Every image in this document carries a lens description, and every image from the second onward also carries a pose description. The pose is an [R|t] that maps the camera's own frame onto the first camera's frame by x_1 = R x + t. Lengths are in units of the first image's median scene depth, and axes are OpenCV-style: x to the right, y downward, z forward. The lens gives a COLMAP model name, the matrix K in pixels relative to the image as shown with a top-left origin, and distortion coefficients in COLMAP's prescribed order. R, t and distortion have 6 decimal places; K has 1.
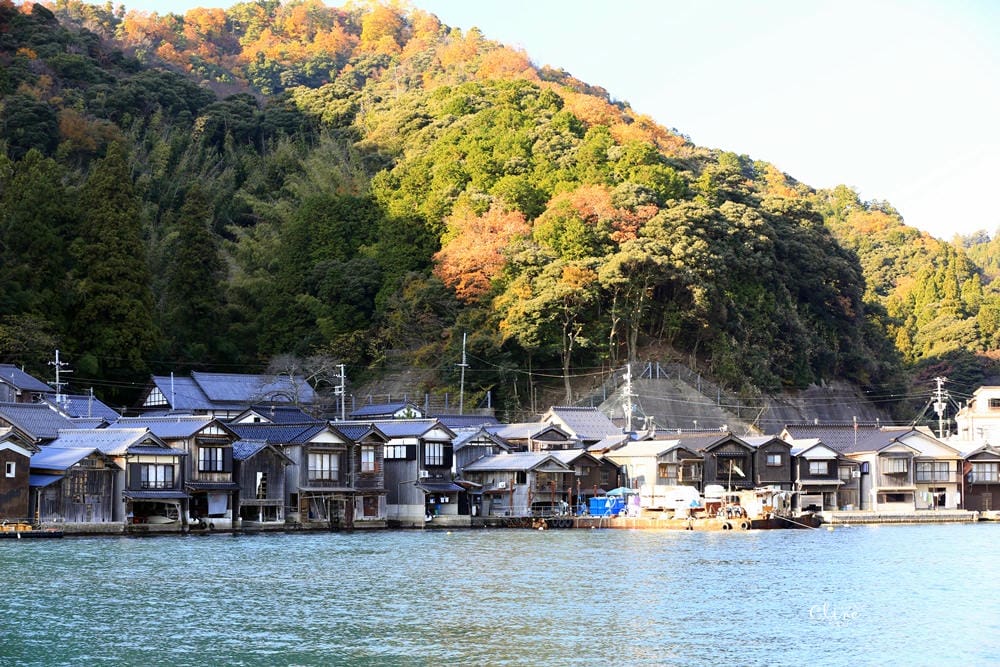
lens RADIAL K [[2038.6, 0, 499.7], [0, 2038.6, 393.5], [0, 0, 1]] dist [-0.329338, -0.065389]
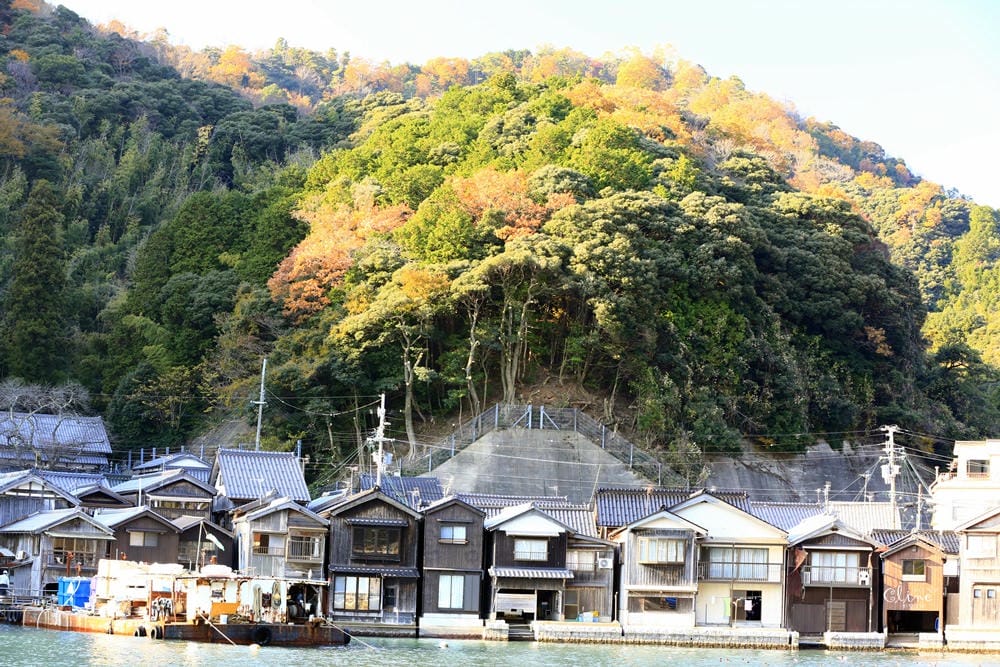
lens RADIAL K [[2038.6, 0, 499.7], [0, 2038.6, 393.5], [0, 0, 1]] dist [-0.329338, -0.065389]
pose [[0.978138, 0.015358, -0.207391, 0.208165], [-0.025628, 0.998570, -0.046925, 0.014024], [0.206374, 0.051214, 0.977132, 0.296516]]
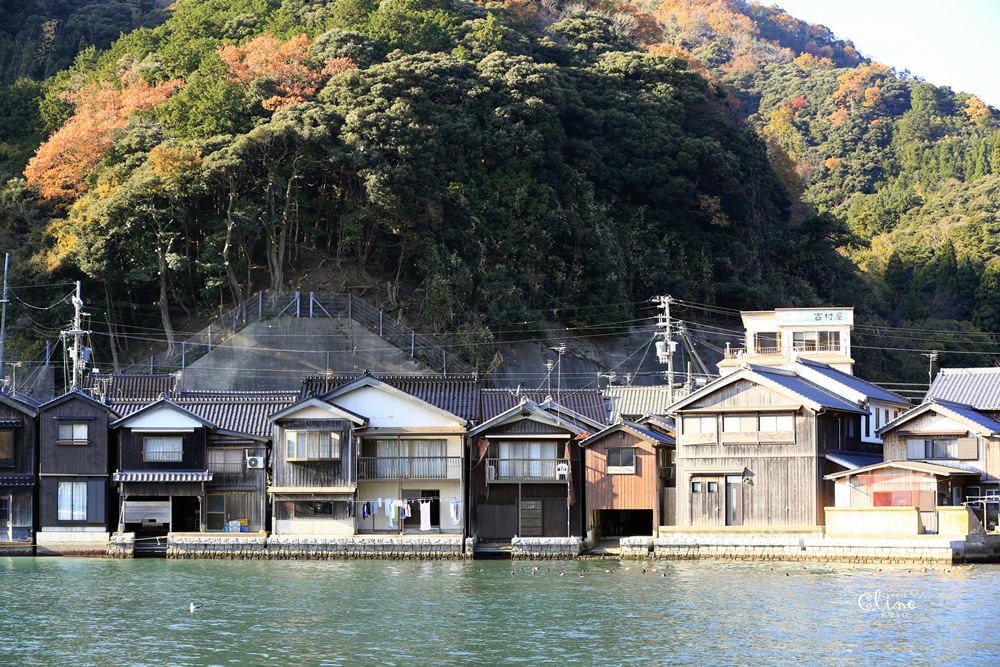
lens RADIAL K [[2038.6, 0, 499.7], [0, 2038.6, 393.5], [0, 0, 1]] dist [-0.329338, -0.065389]
pose [[0.977406, -0.009186, -0.211171, 0.266305], [0.008878, 0.999958, -0.002404, 0.018436], [0.211184, 0.000475, 0.977446, 0.384335]]
